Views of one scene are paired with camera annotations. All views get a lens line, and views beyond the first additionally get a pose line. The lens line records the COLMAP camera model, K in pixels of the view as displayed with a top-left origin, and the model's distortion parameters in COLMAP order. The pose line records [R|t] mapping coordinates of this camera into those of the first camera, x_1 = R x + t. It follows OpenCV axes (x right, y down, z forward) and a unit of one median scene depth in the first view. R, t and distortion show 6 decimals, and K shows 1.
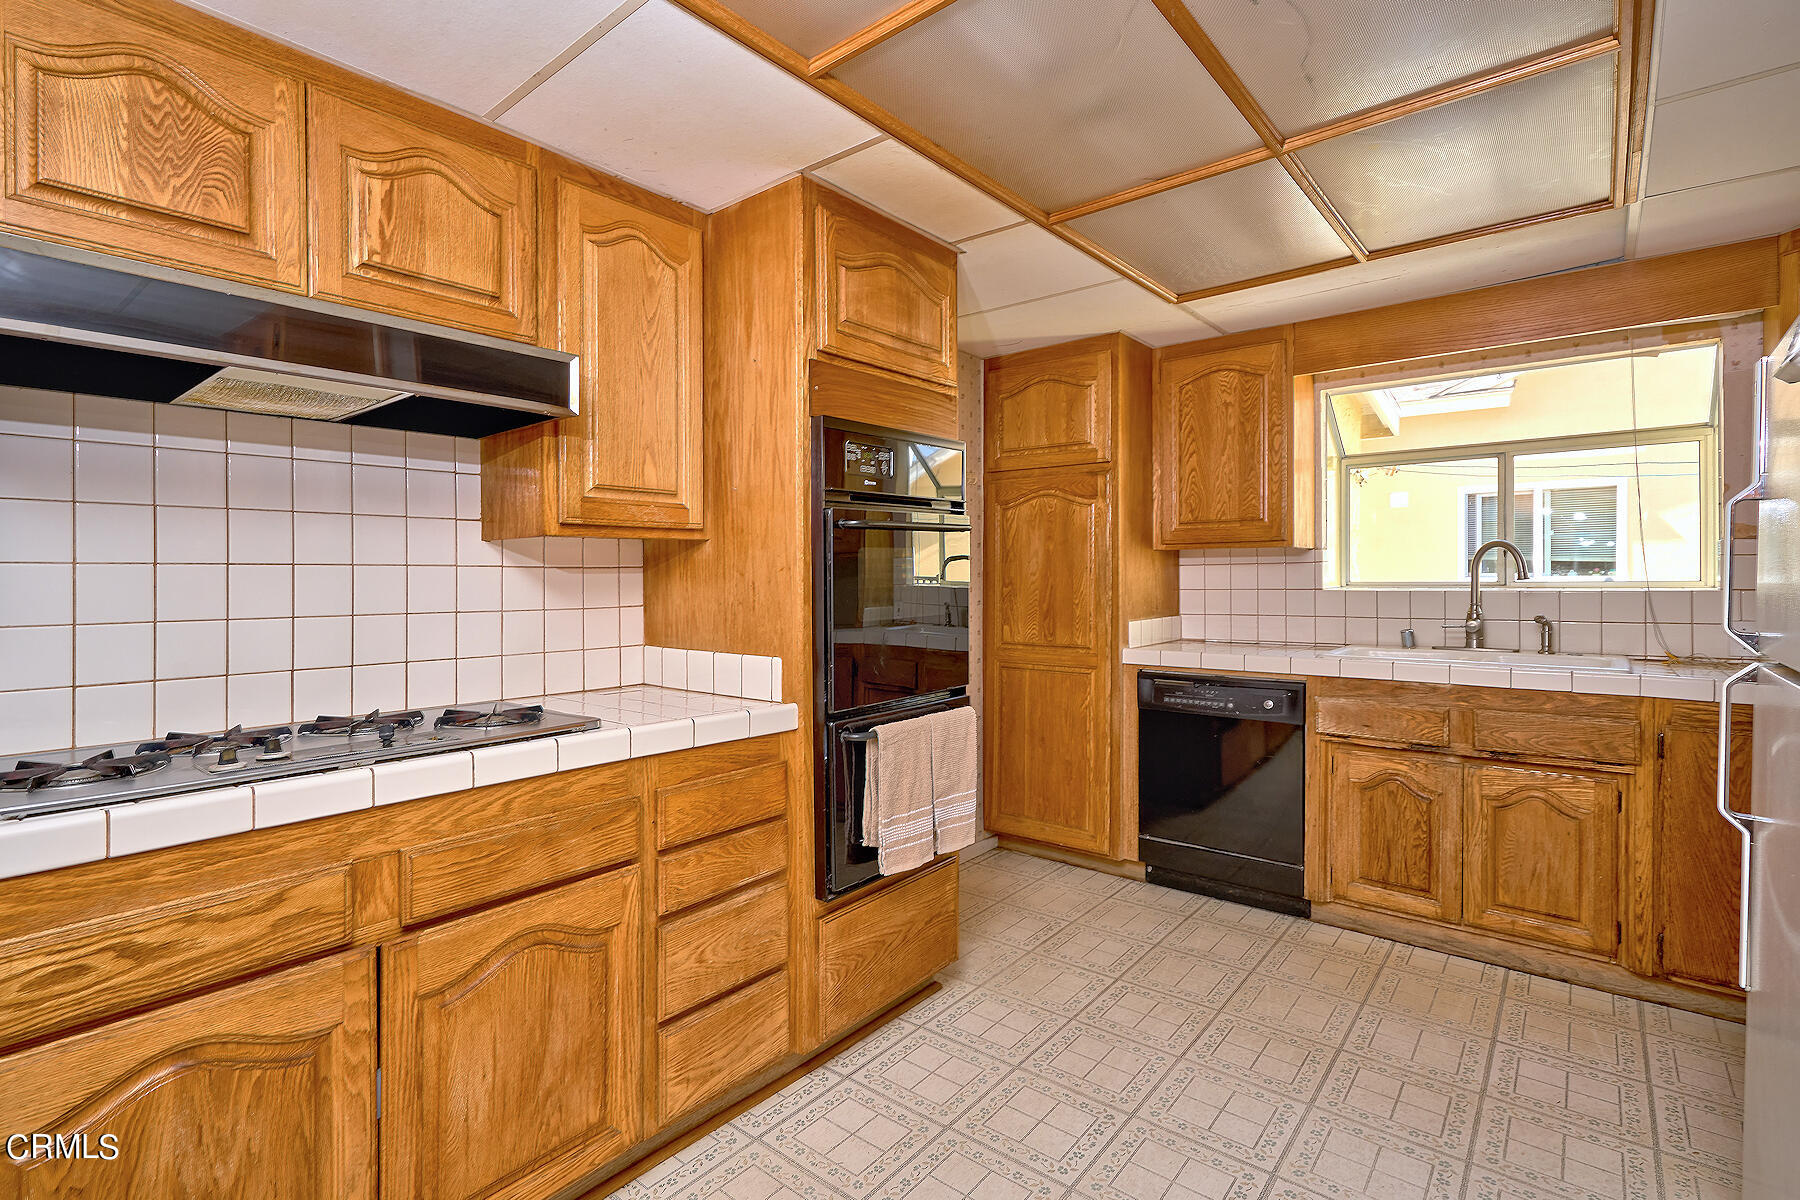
lens RADIAL K [[828.8, 0, 855.4], [0, 828.8, 588.2], [0, 0, 1]] dist [-0.000514, -0.000231]
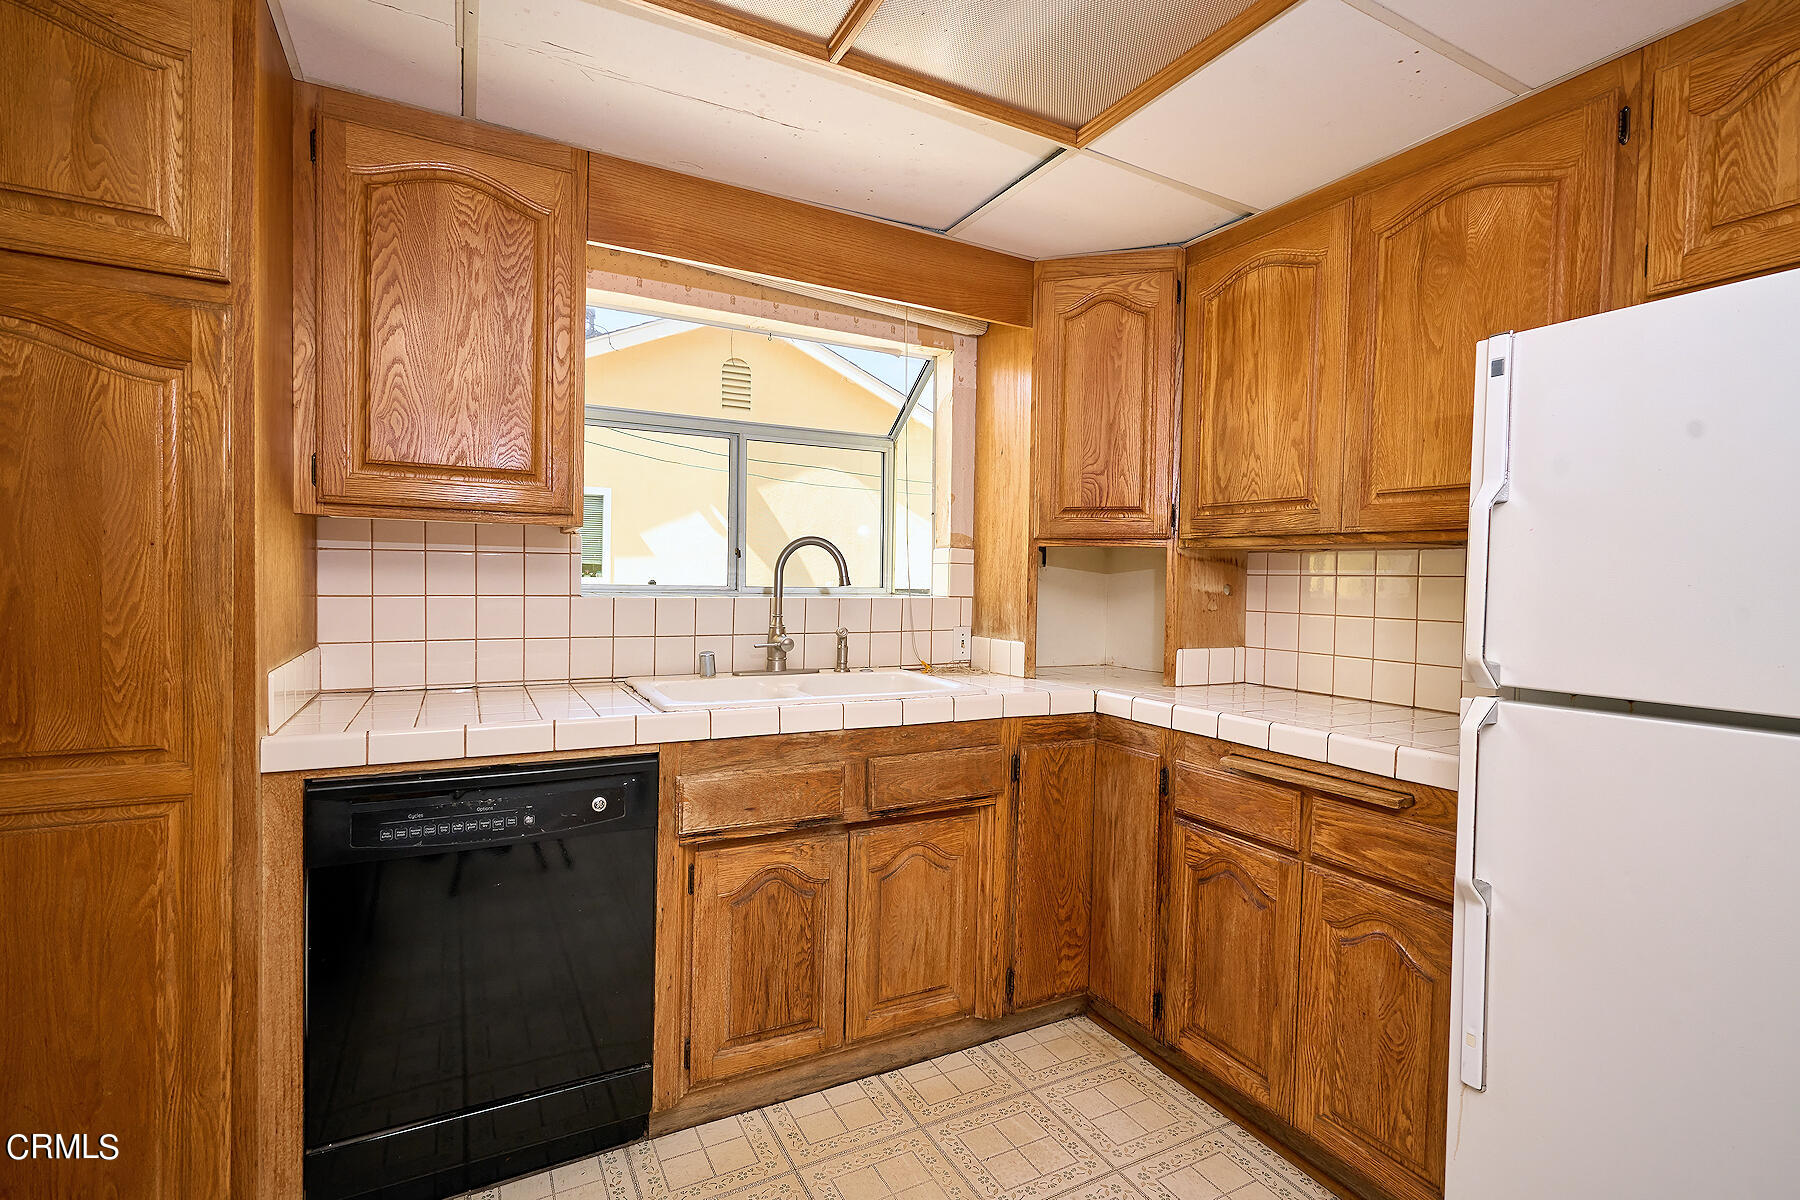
lens RADIAL K [[829.9, 0, 891.9], [0, 829.9, 603.7], [0, 0, 1]] dist [-0.001079, 0.000499]
pose [[0.354065, -0.013078, 0.935129, 0.048539], [-0.007564, 0.999829, 0.016847, -0.006531], [-0.935190, -0.013039, 0.353906, 0.655285]]
